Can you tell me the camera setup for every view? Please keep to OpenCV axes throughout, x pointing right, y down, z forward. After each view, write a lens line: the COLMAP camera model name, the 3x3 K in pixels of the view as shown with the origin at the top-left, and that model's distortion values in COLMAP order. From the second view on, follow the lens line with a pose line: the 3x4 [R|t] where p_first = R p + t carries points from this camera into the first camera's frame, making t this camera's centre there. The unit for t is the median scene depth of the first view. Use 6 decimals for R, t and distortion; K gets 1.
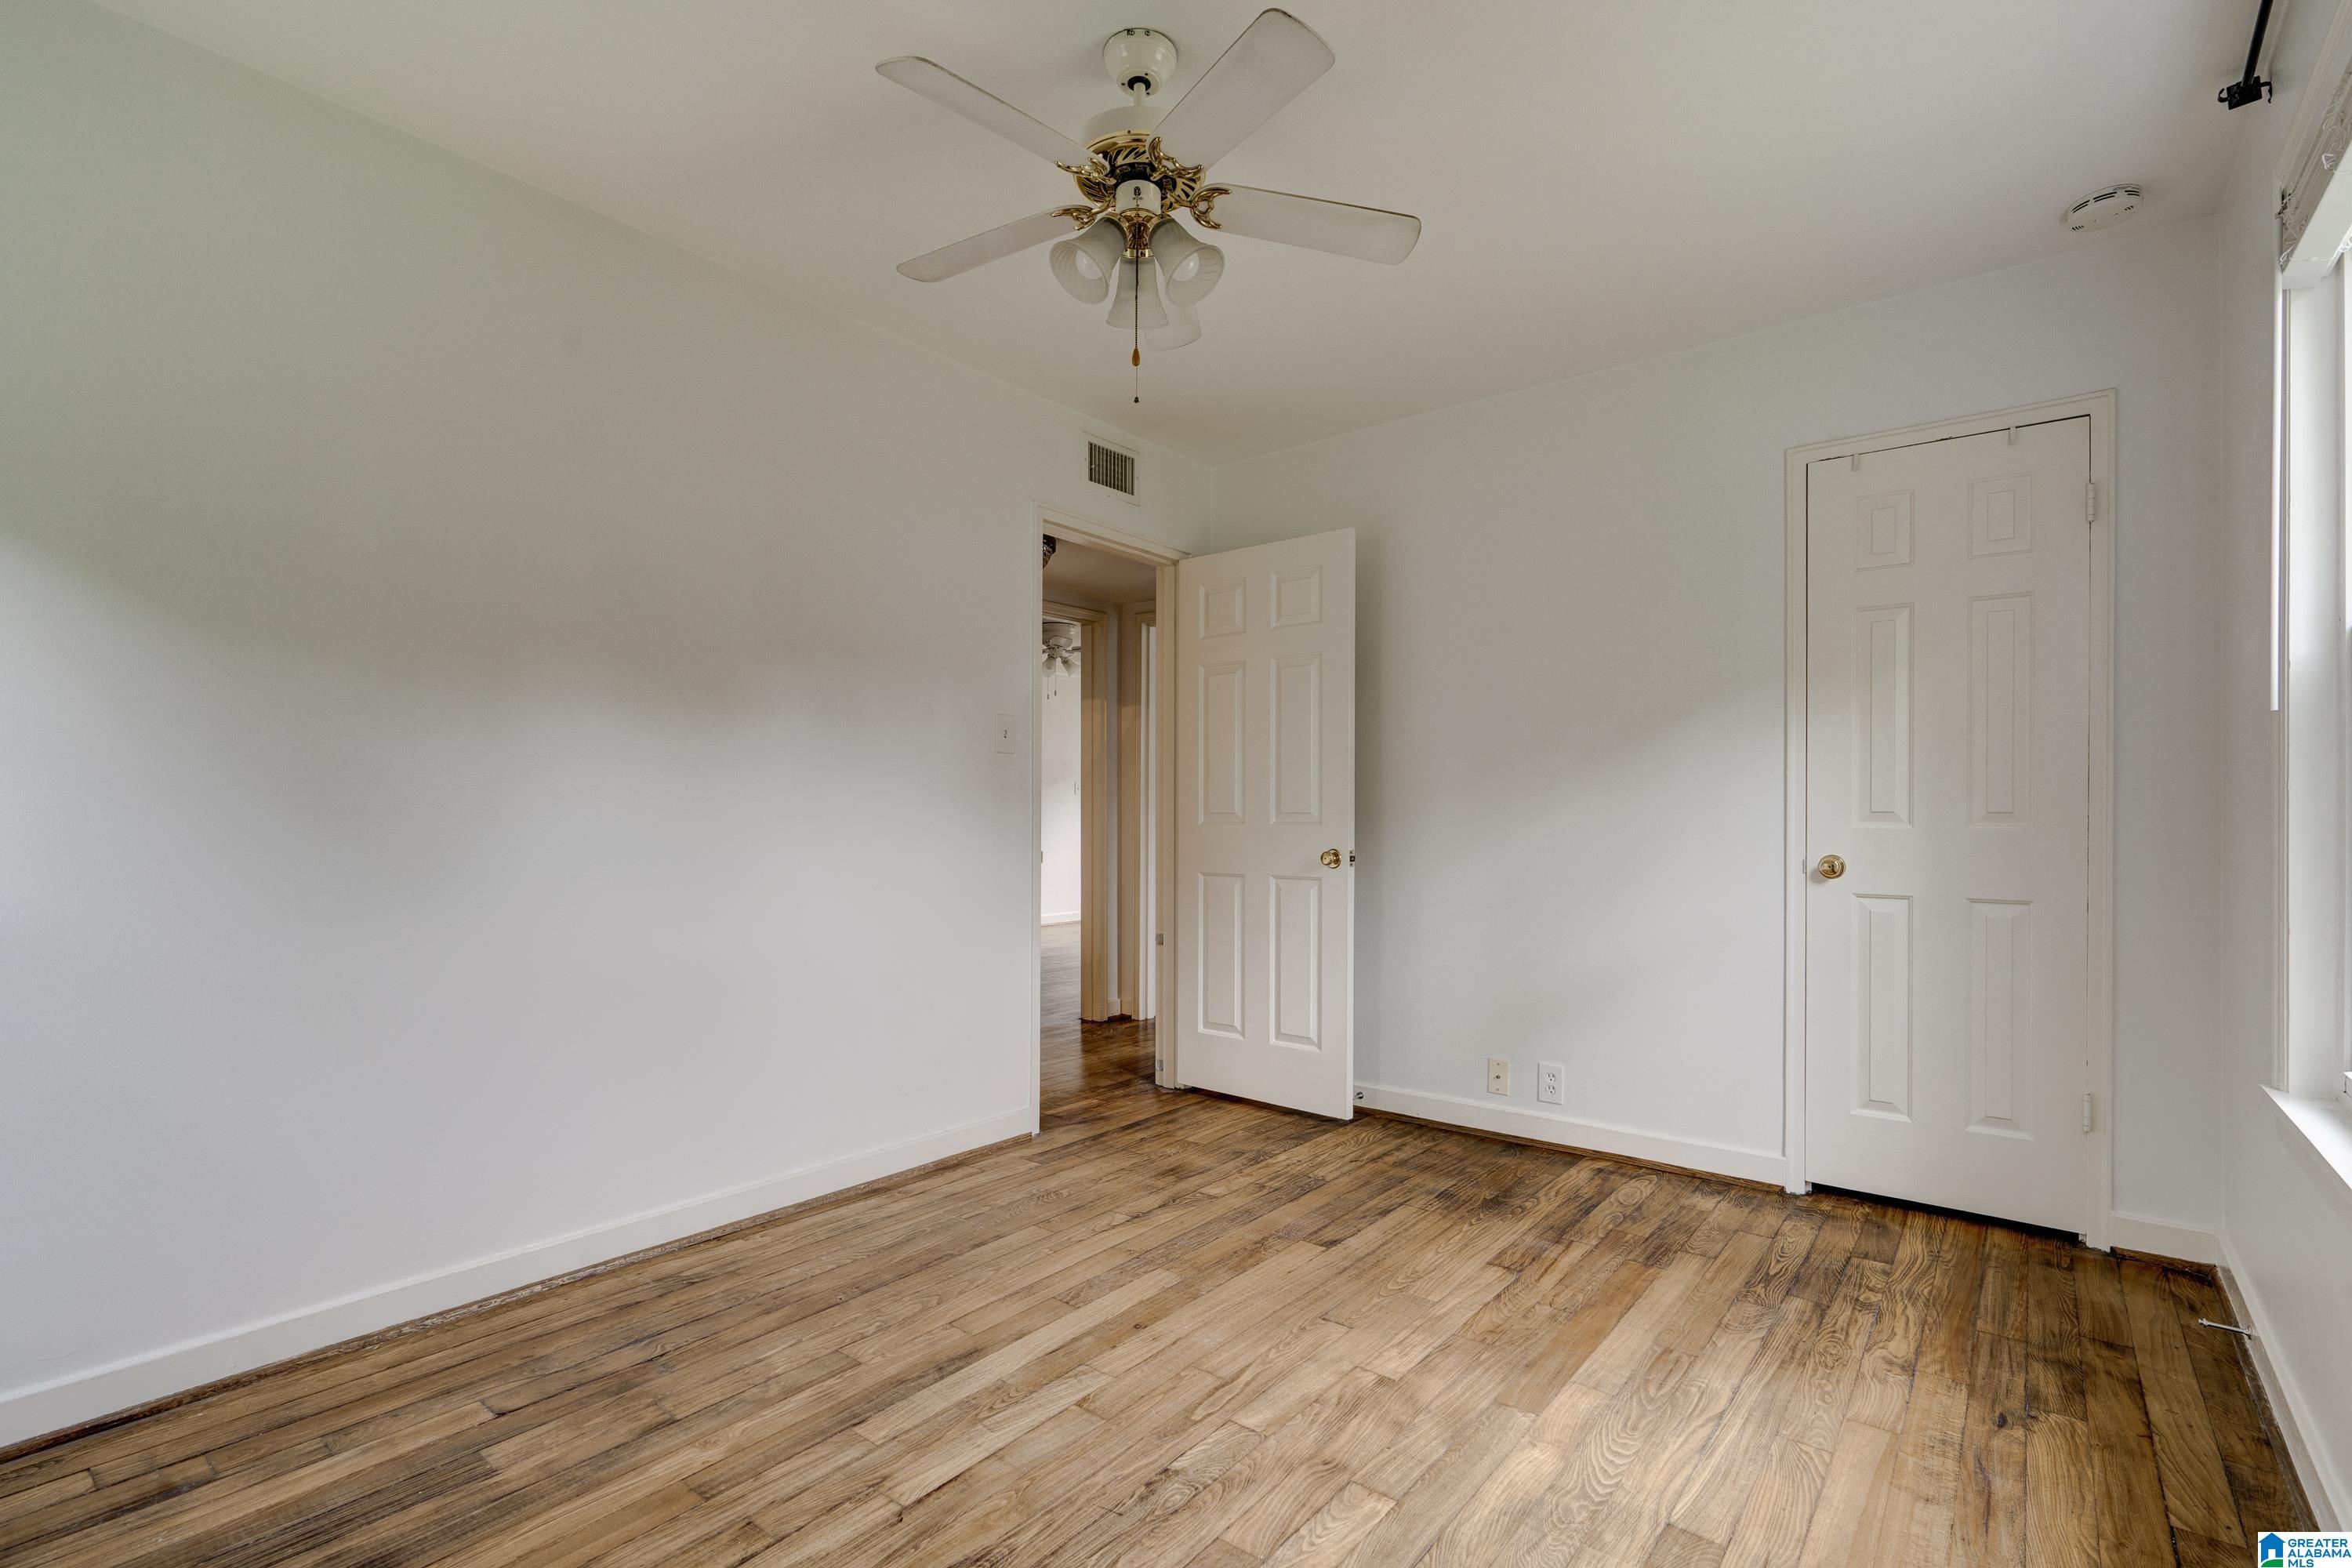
lens RADIAL K [[1066.8, 0, 1181.7], [0, 1066.8, 809.4], [0, 0, 1]] dist [-0.009128, 0.000324]
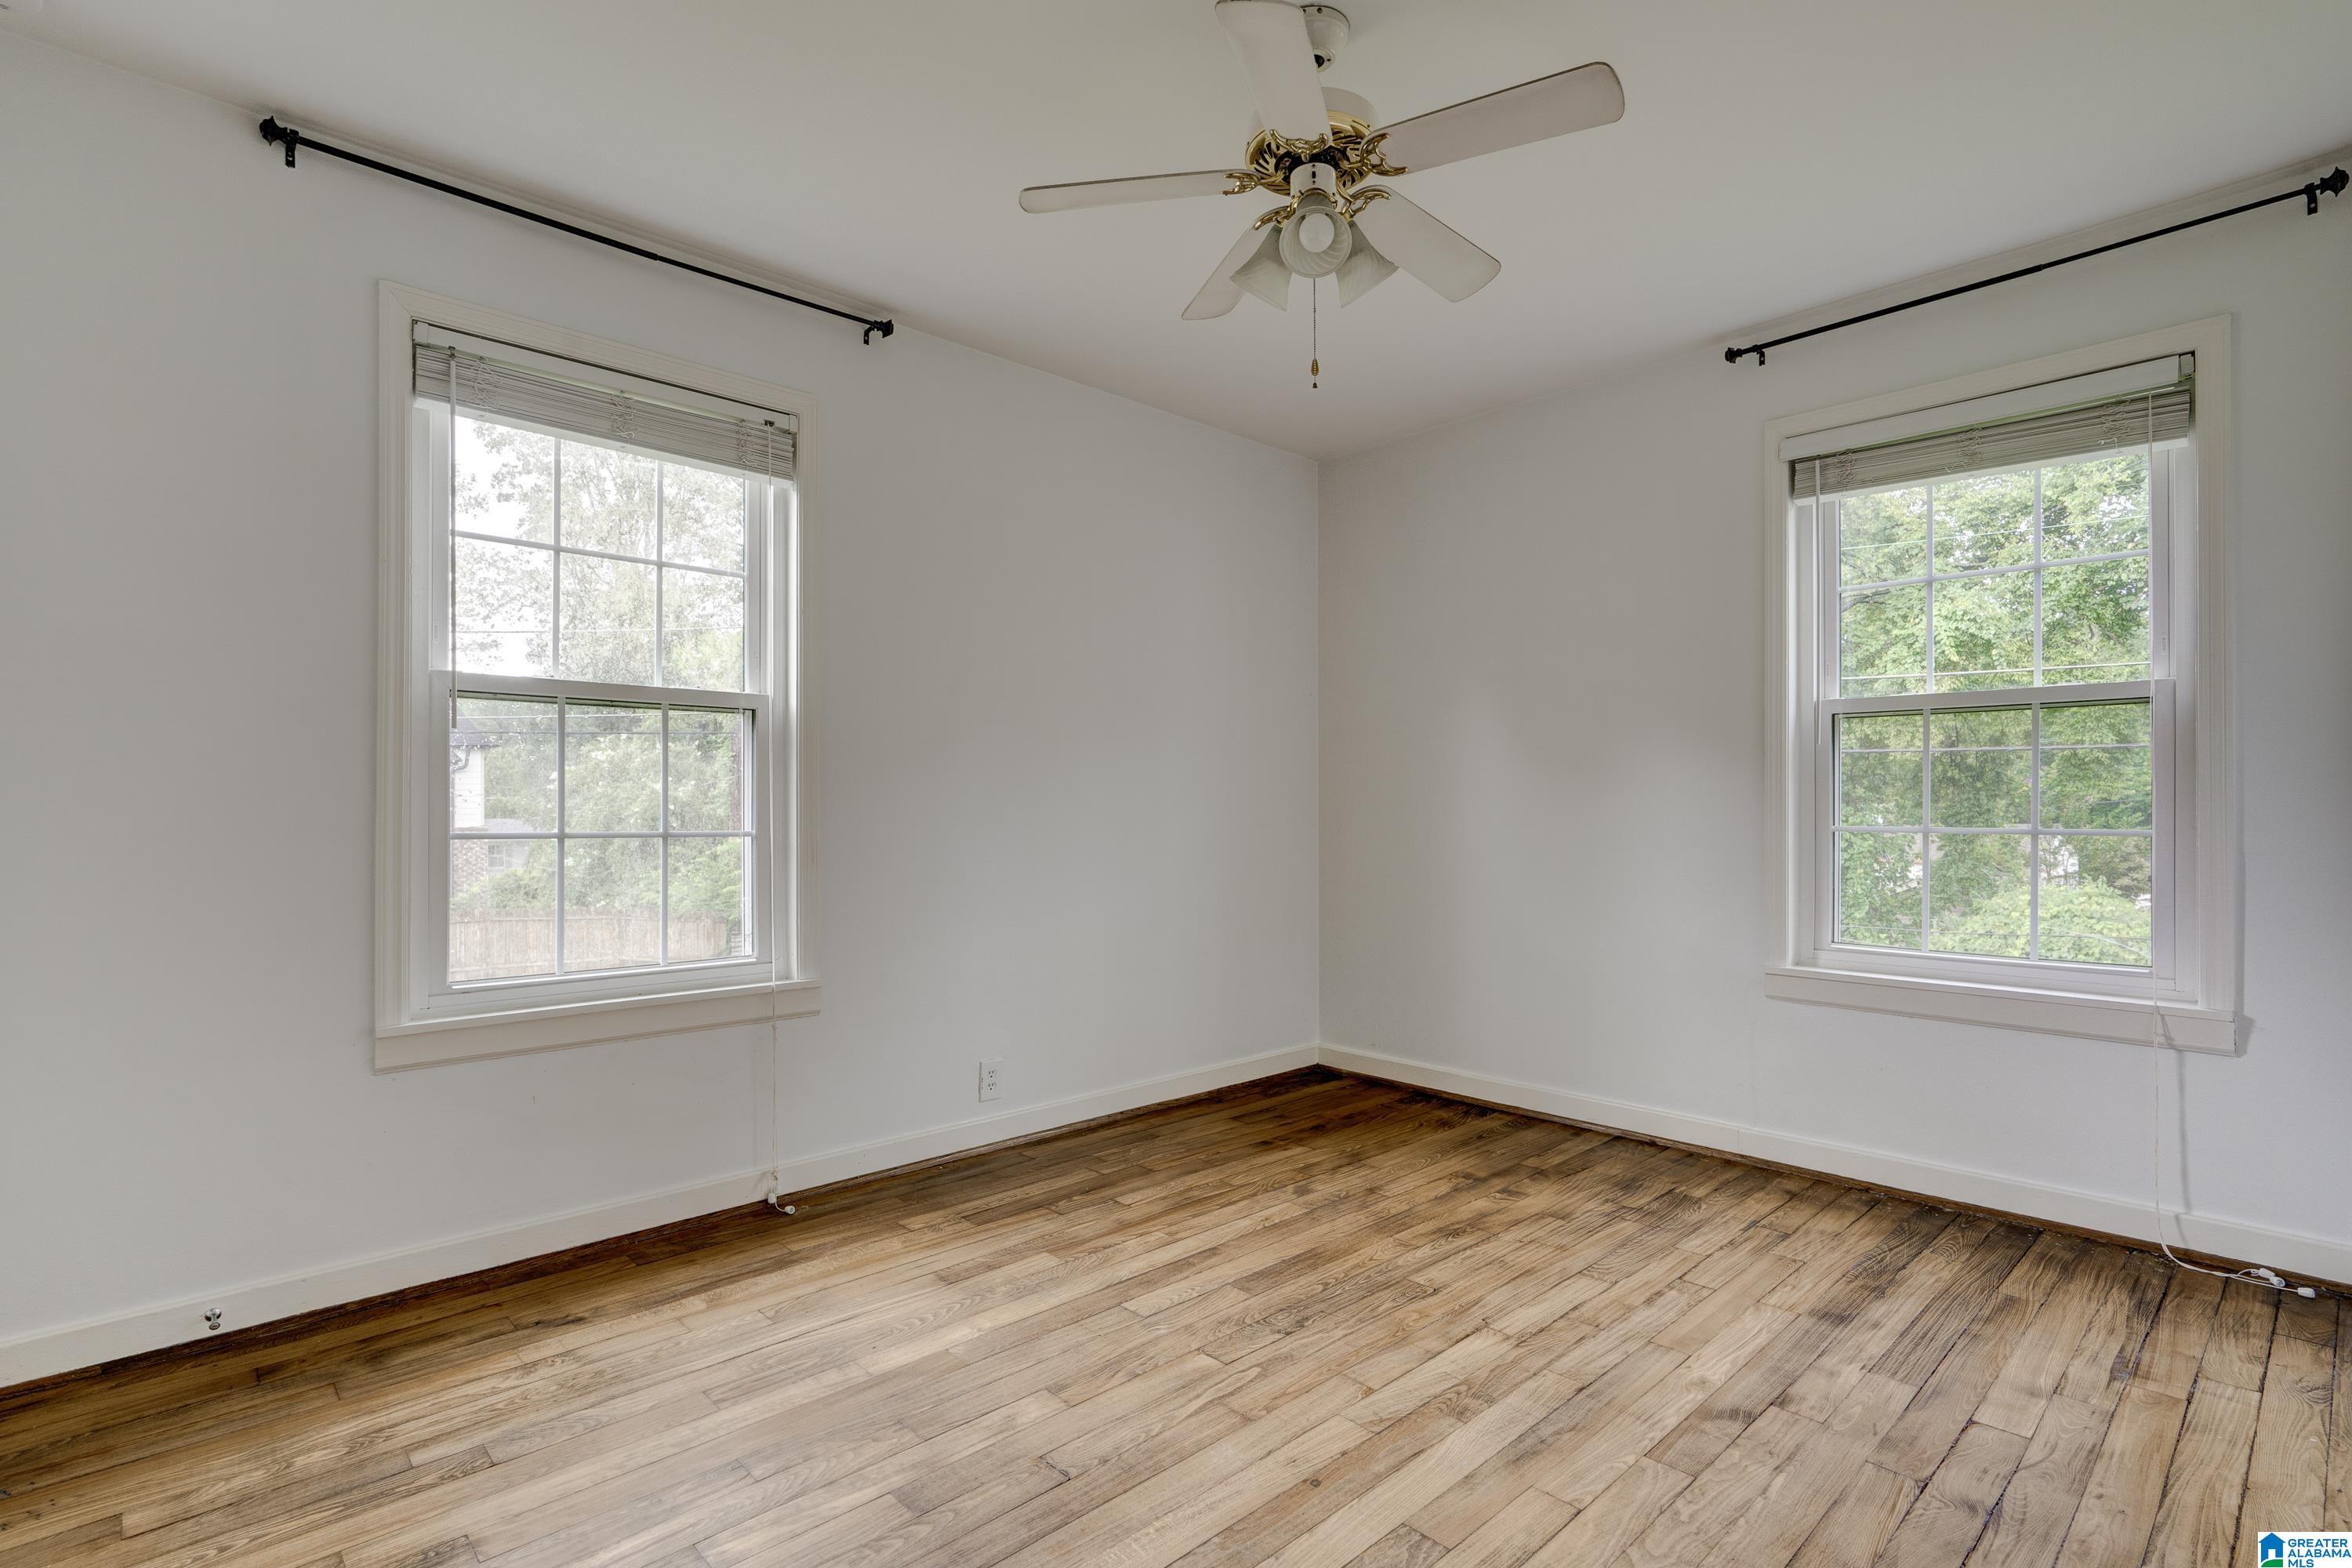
lens RADIAL K [[1120.4, 0, 1177.7], [0, 1120.4, 812.4], [0, 0, 1]] dist [-0.001540, -0.000180]
pose [[-0.989946, -0.000618, 0.141446, -0.063942], [-0.001104, 0.999994, -0.003356, 0.015978], [-0.141443, -0.003478, -0.989940, 2.042964]]
